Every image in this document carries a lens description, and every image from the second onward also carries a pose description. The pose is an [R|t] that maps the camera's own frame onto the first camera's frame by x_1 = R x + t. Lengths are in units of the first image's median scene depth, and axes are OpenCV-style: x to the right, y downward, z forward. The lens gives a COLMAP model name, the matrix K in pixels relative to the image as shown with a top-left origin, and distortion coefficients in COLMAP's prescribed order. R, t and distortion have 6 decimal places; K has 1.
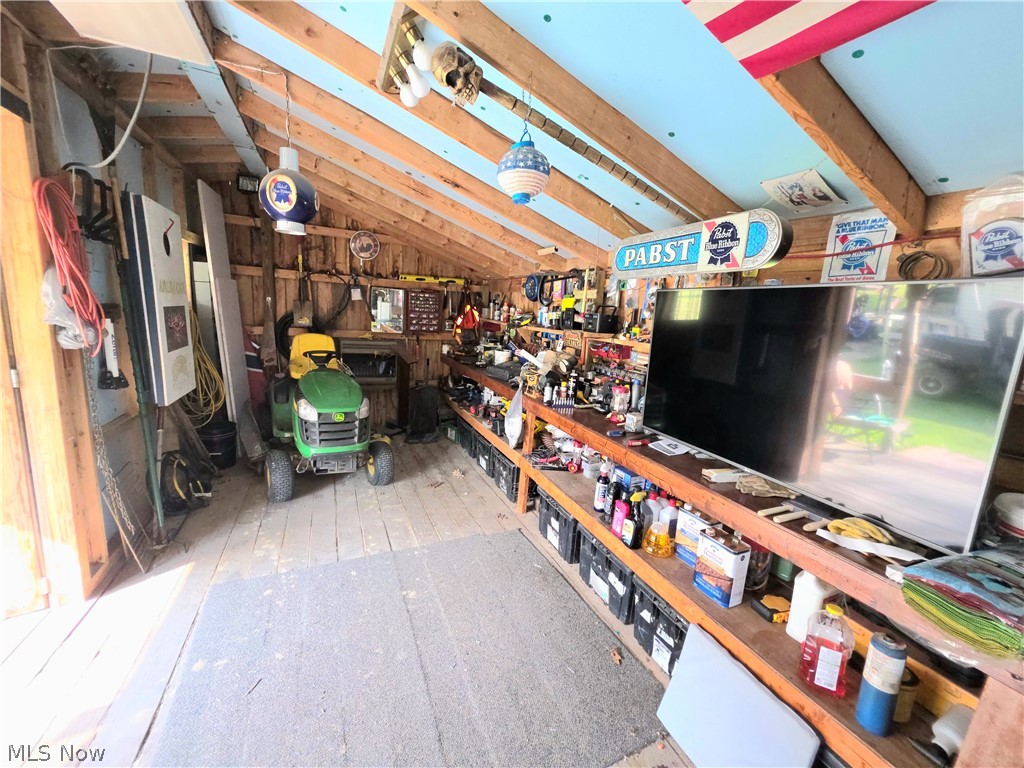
lens RADIAL K [[416.5, 0, 511.6], [0, 416.5, 383.7], [0, 0, 1]] dist [0.006456, 0.000797]
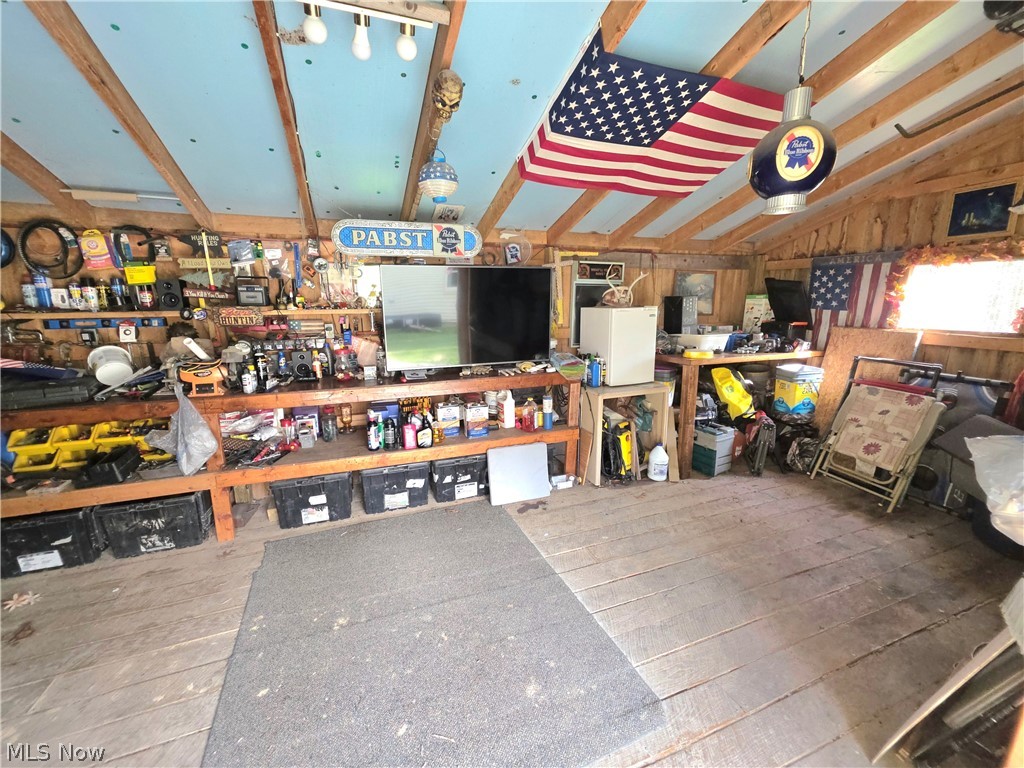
lens RADIAL K [[416.5, 0, 510.5], [0, 416.5, 382.3], [0, 0, 1]] dist [0.006456, 0.000797]
pose [[0.050342, -0.277111, 0.959518, -1.226260], [0.178242, 0.947805, 0.264377, -0.182629], [-0.982698, 0.157717, 0.097107, 0.649939]]
